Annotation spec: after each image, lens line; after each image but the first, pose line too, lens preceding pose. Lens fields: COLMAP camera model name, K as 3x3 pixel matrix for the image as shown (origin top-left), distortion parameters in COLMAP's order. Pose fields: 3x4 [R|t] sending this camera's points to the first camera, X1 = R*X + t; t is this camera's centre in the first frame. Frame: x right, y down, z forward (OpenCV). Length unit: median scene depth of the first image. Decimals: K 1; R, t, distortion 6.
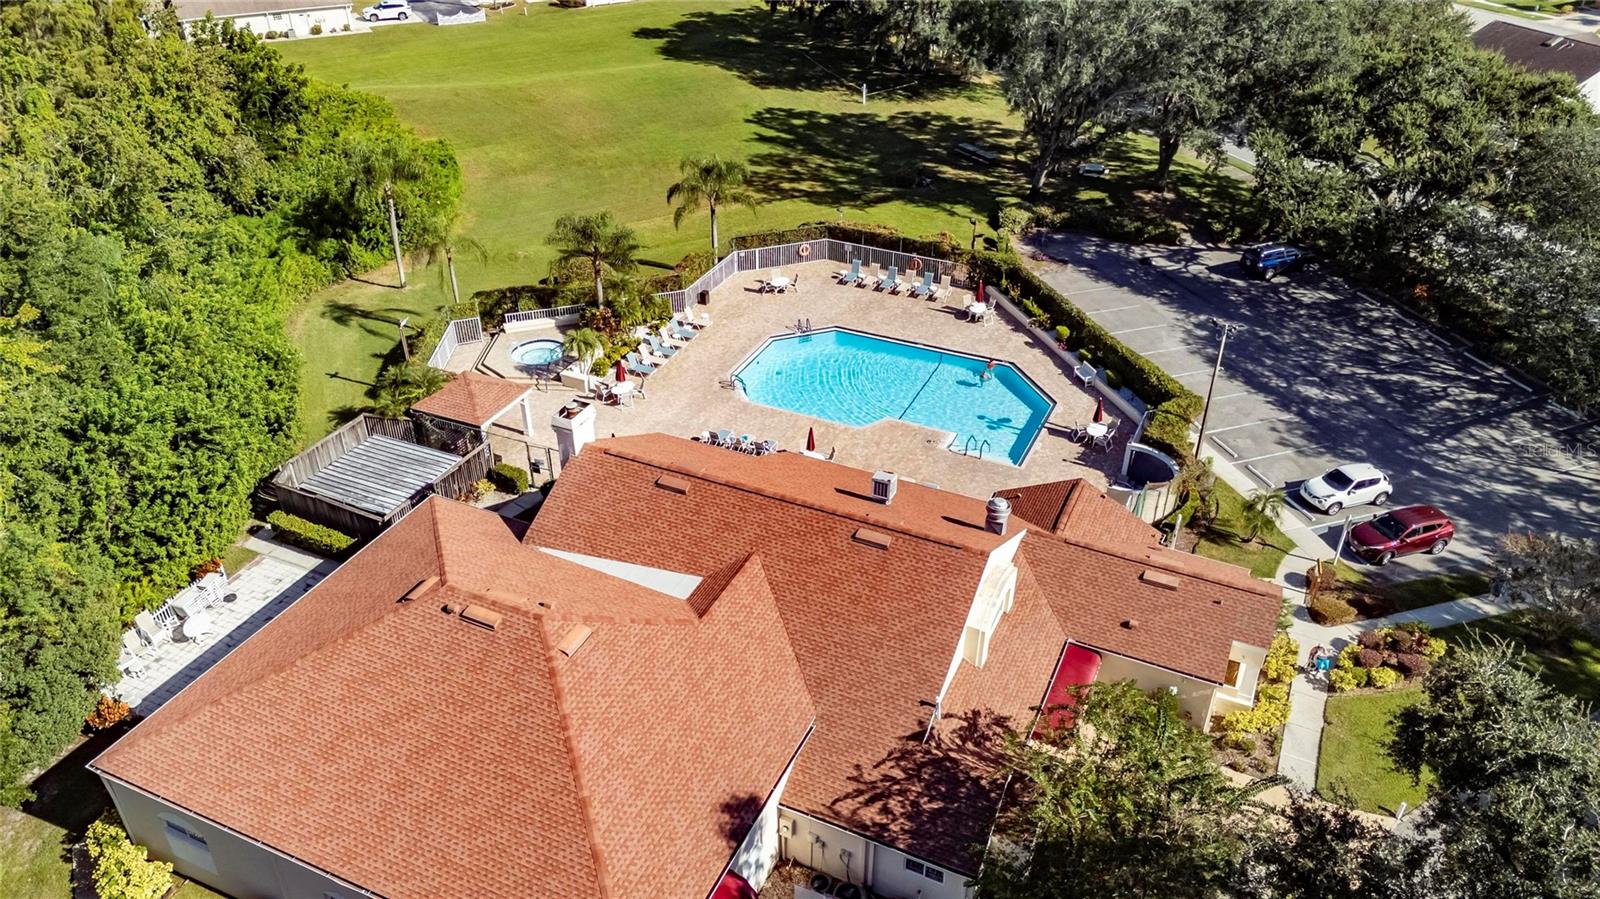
lens RADIAL K [[1176.9, 0, 808.3], [0, 1176.9, 449.4], [0, 0, 1]] dist [0.079384, -0.070042]
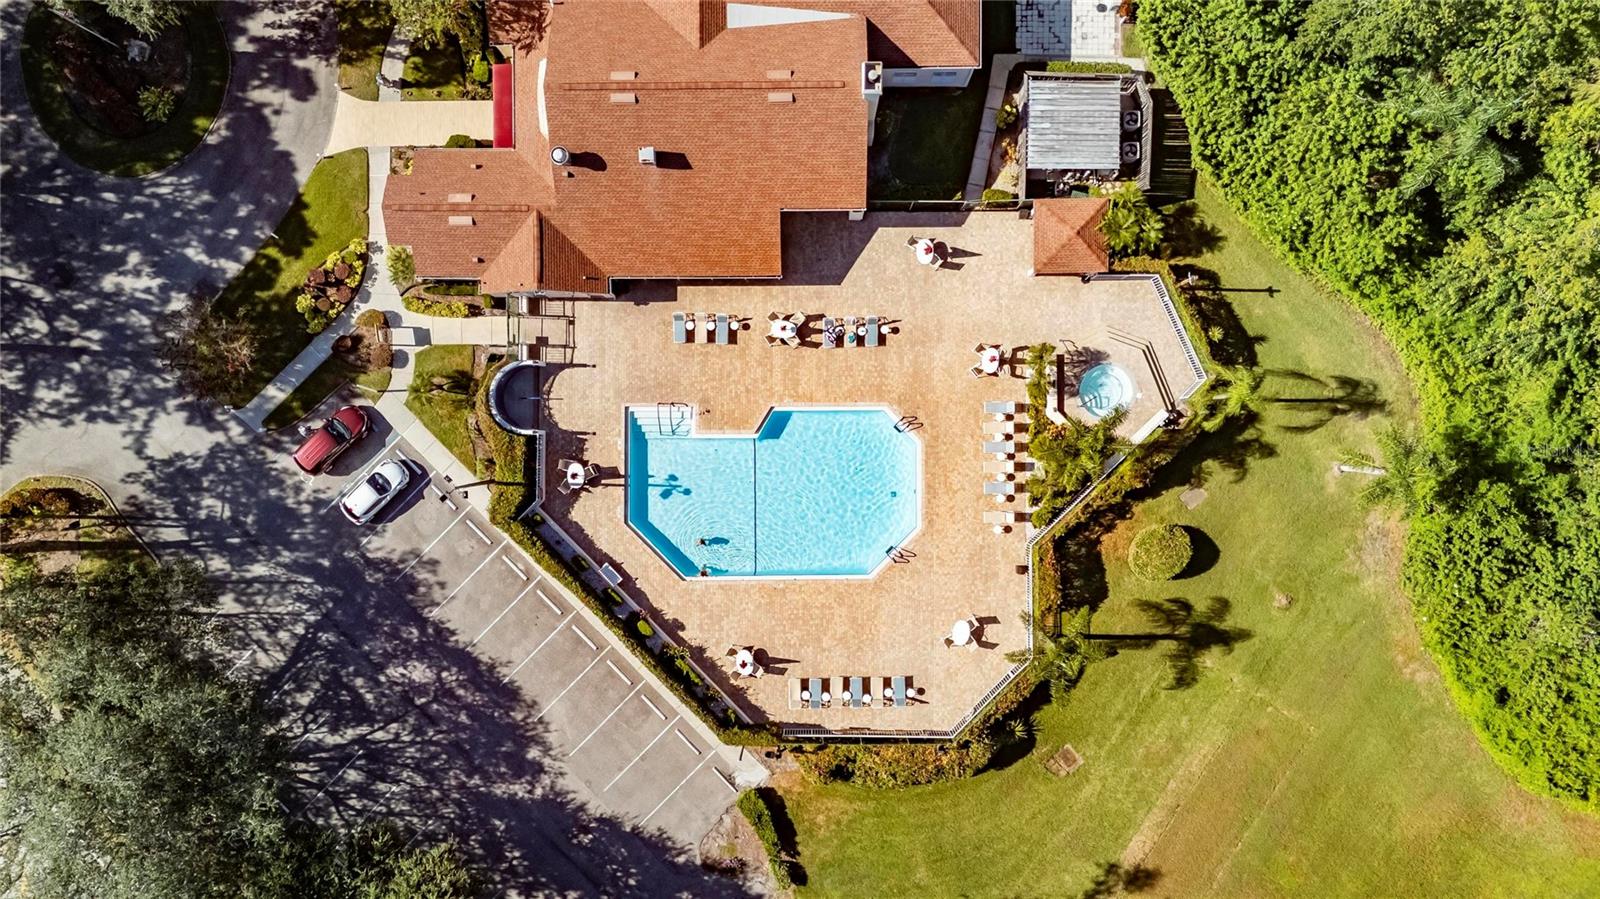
lens RADIAL K [[1176.9, 0, 808.3], [0, 1176.9, 449.4], [0, 0, 1]] dist [0.079384, -0.070042]
pose [[-0.907859, 0.419272, 0.001757, 0.020744], [-0.228418, -0.498102, 0.836492, -0.764797], [0.351593, 0.759016, 0.547976, 0.330559]]
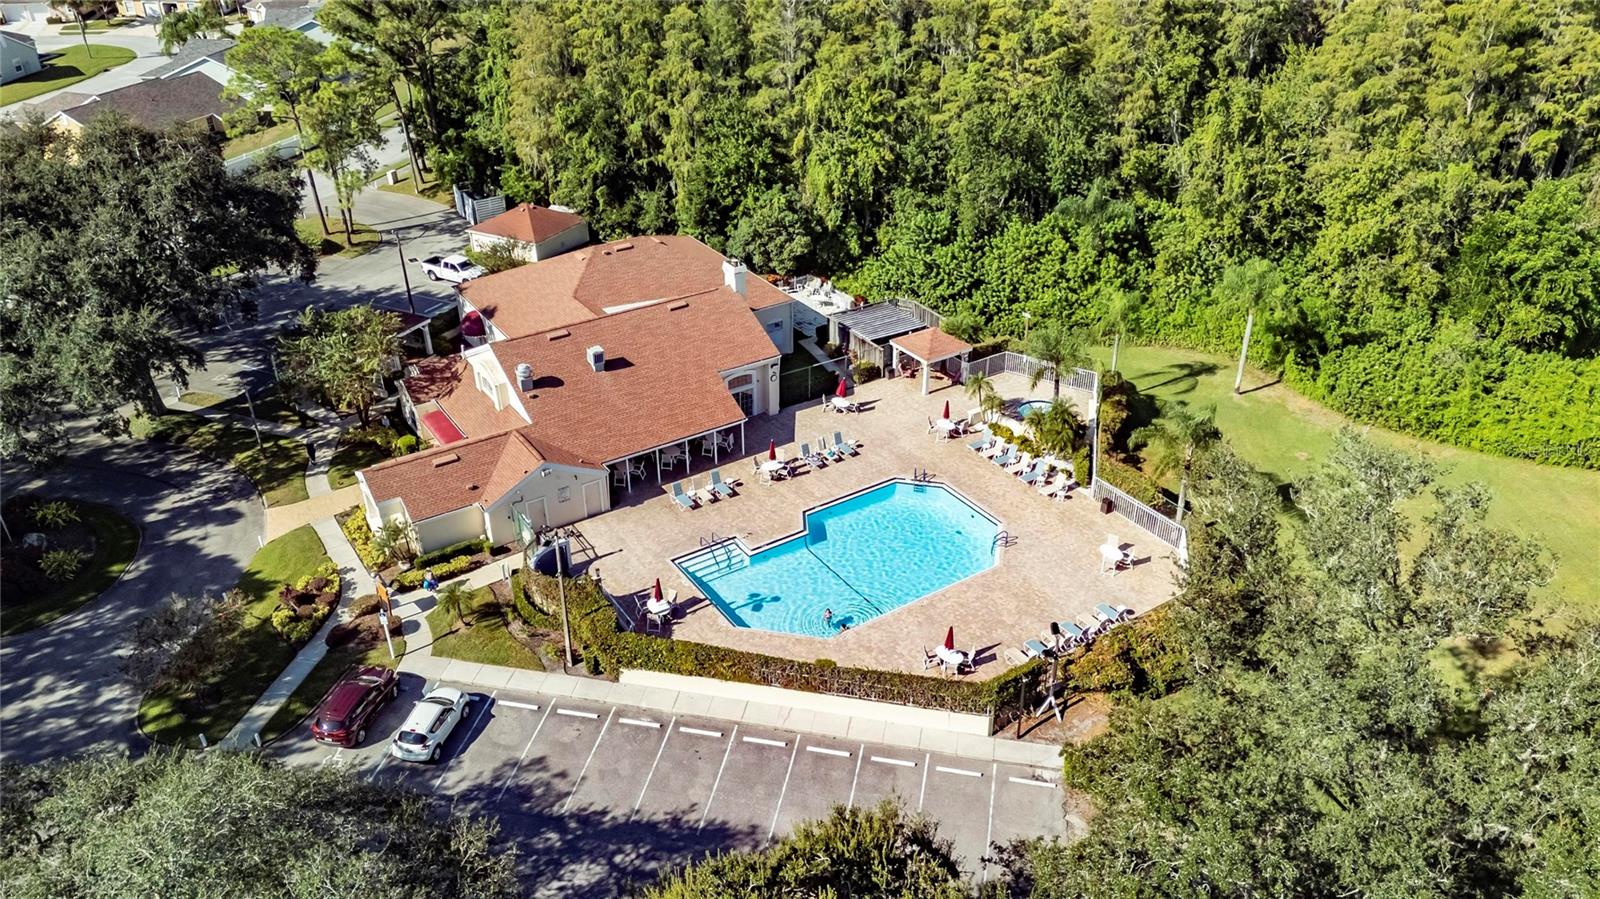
lens RADIAL K [[1176.9, 0, 808.3], [0, 1176.9, 449.4], [0, 0, 1]] dist [0.079384, -0.070042]
pose [[-0.522983, 0.424970, -0.738843, 0.644249], [-0.464792, 0.584420, 0.665148, -0.610786], [0.714462, 0.691270, -0.108119, 0.838263]]
